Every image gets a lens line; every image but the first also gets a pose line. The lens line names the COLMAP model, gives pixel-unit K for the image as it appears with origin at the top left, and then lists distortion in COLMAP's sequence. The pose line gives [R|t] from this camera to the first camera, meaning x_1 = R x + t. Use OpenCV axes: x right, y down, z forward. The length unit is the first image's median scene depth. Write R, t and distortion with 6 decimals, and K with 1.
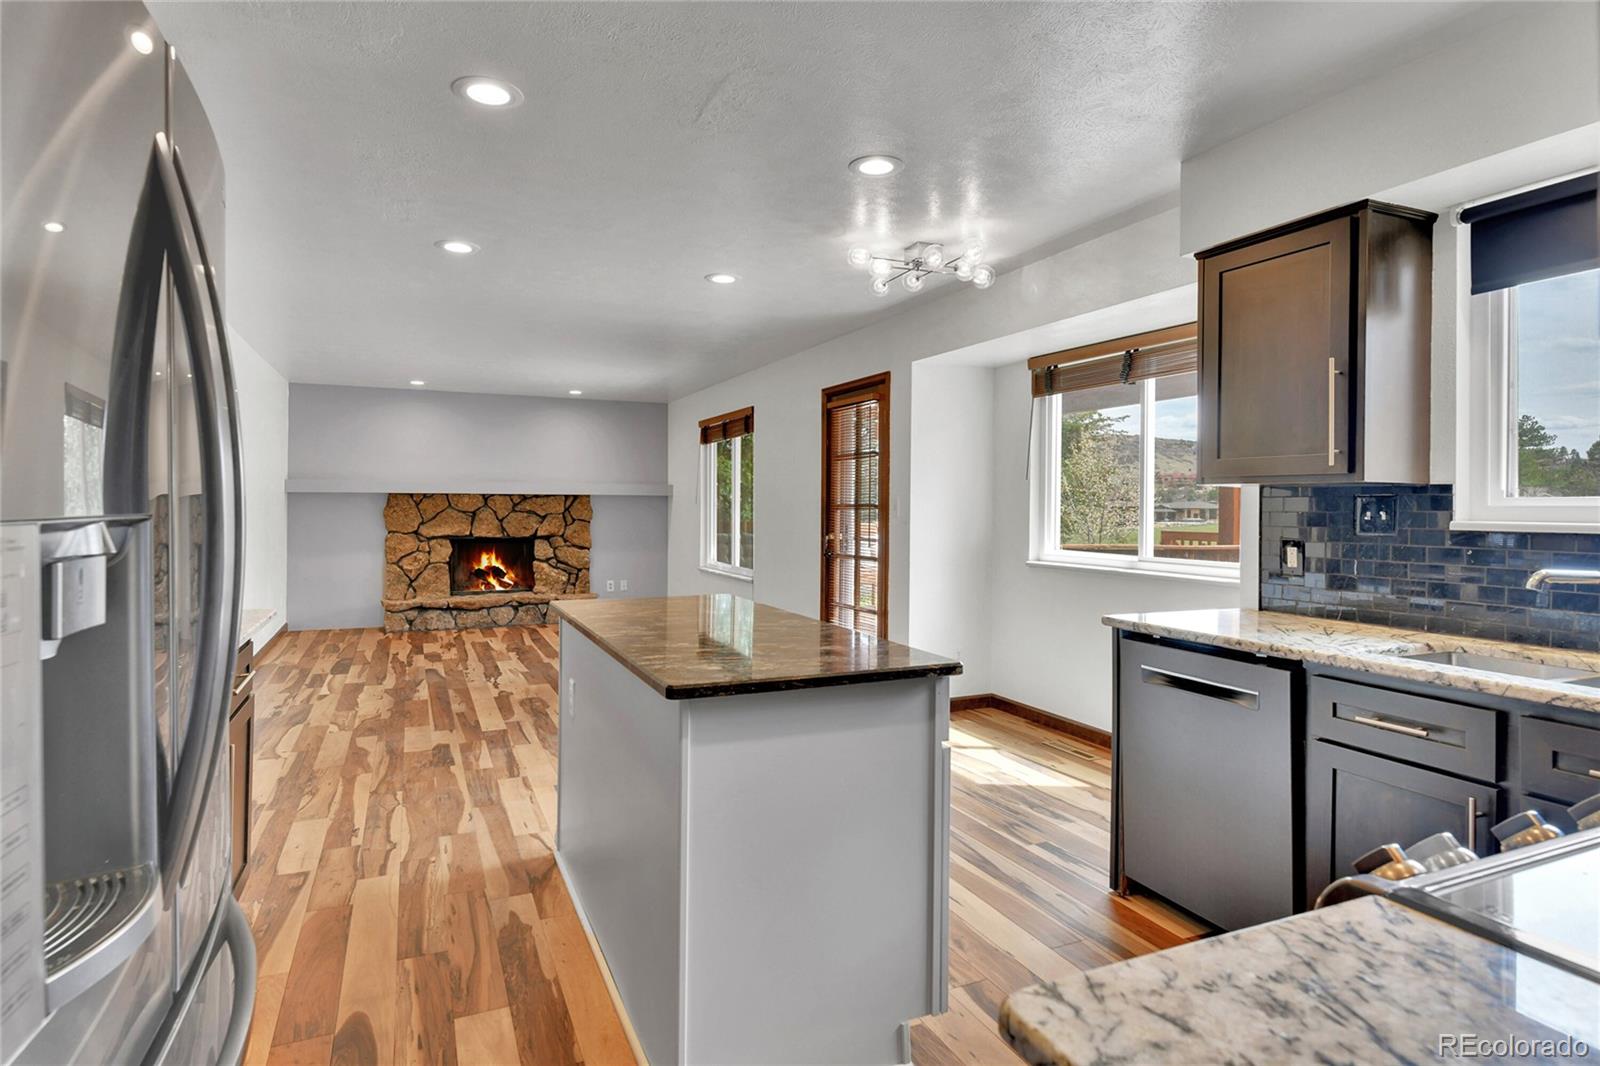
lens RADIAL K [[843.4, 0, 799.1], [0, 843.4, 505.1], [0, 0, 1]] dist [0.000660, 0.000152]
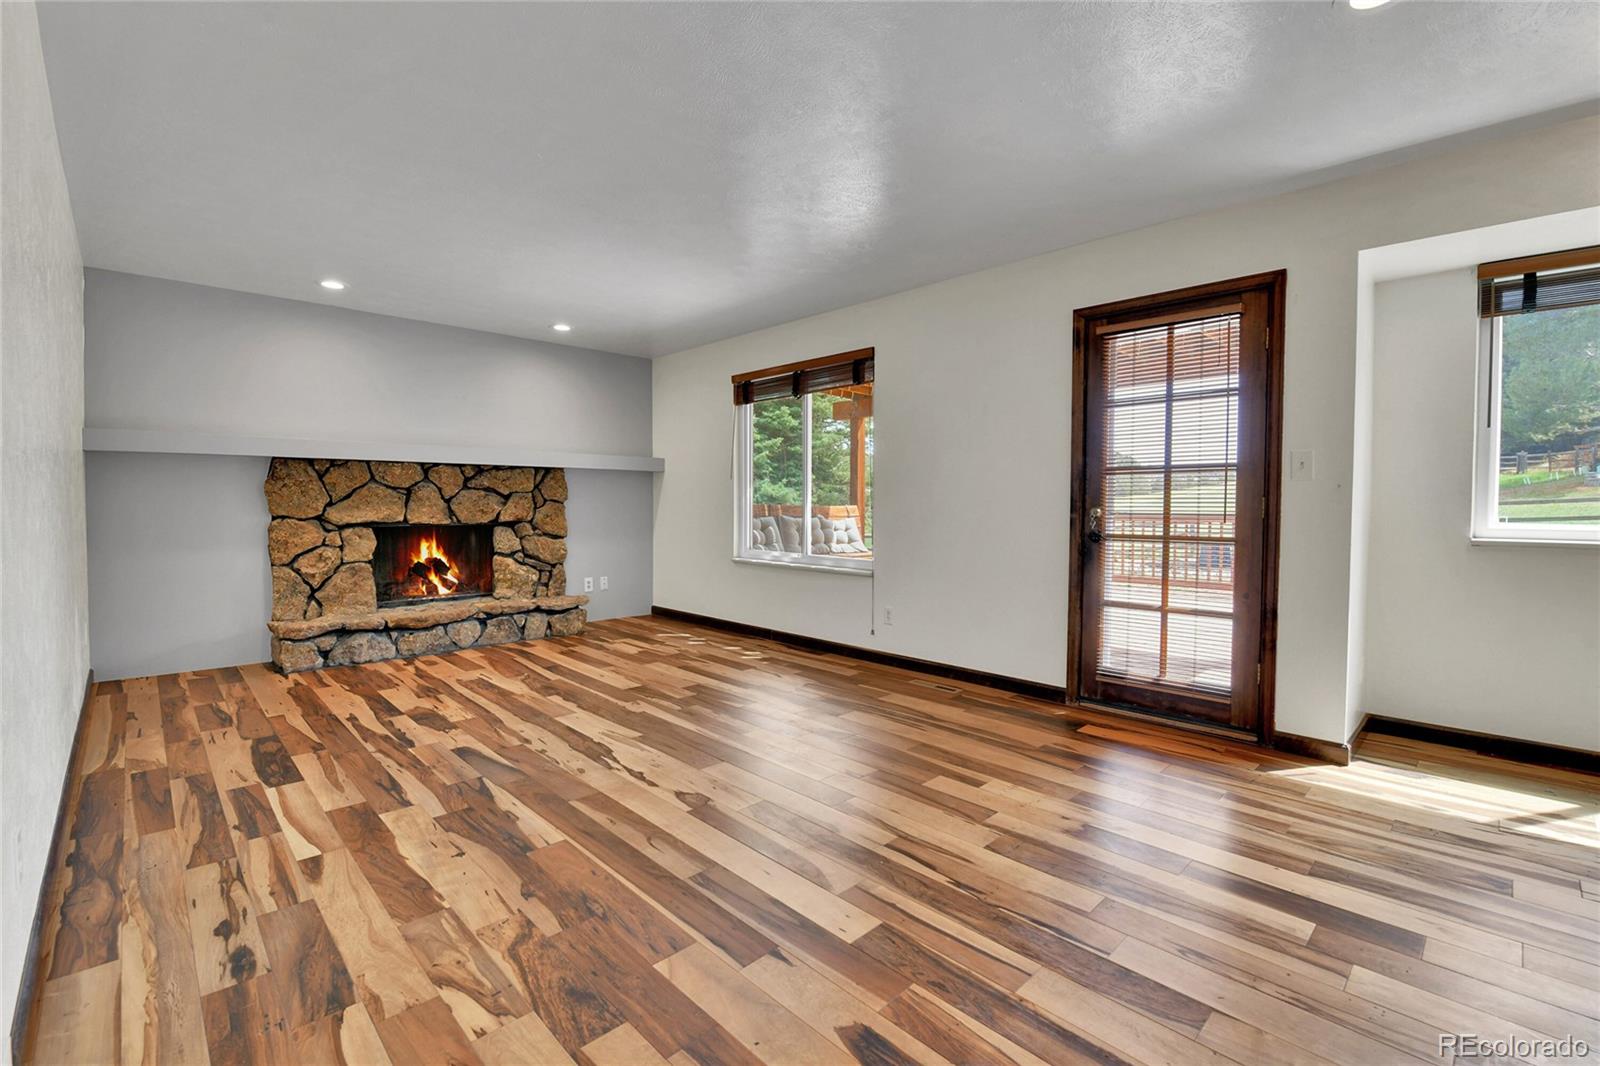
lens RADIAL K [[697.4, 0, 801.8], [0, 697.4, 525.0], [0, 0, 1]] dist [-0.001090, -0.000414]
pose [[0.942473, -0.012549, 0.334048, -0.276388], [0.000389, 0.999336, 0.036445, 0.017978], [-0.334283, -0.034219, 0.941851, 0.350311]]
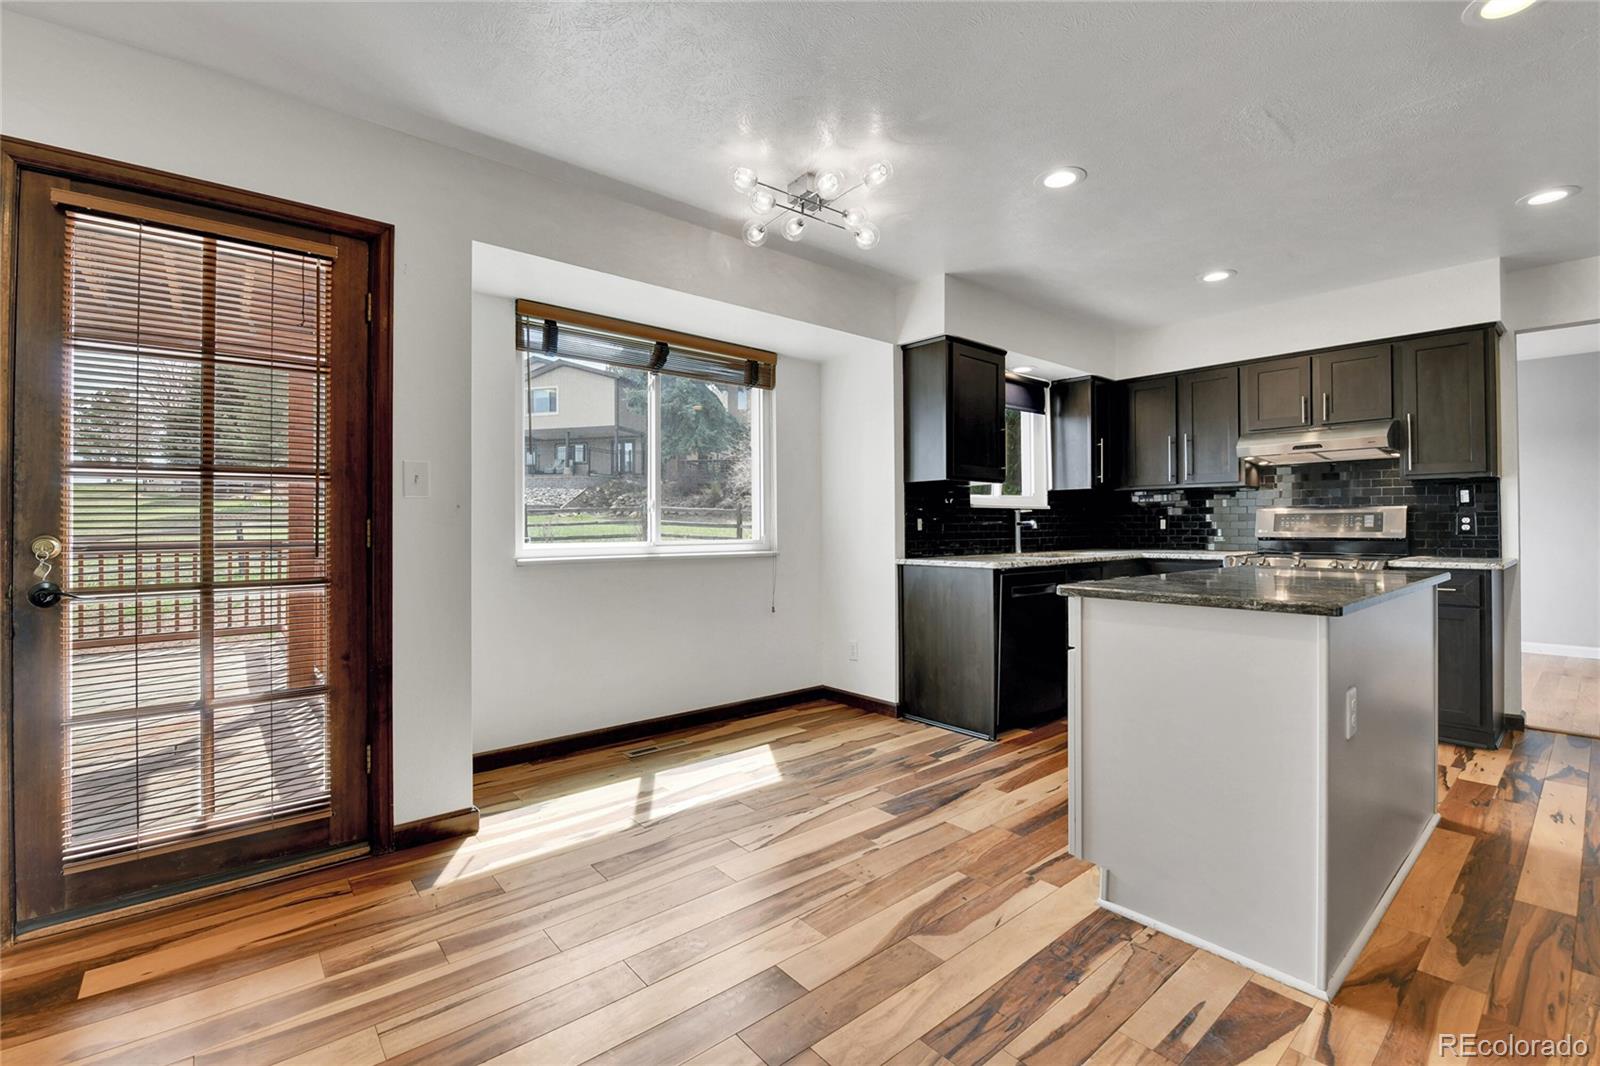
lens RADIAL K [[705.1, 0, 796.2], [0, 705.1, 518.1], [0, 0, 1]] dist [-0.001463, -0.007575]
pose [[-0.268615, 0.000977, 0.963247, -0.235917], [-0.000314, 0.999999, -0.001101, 0.016899], [-0.963248, -0.000598, -0.268614, 0.522457]]
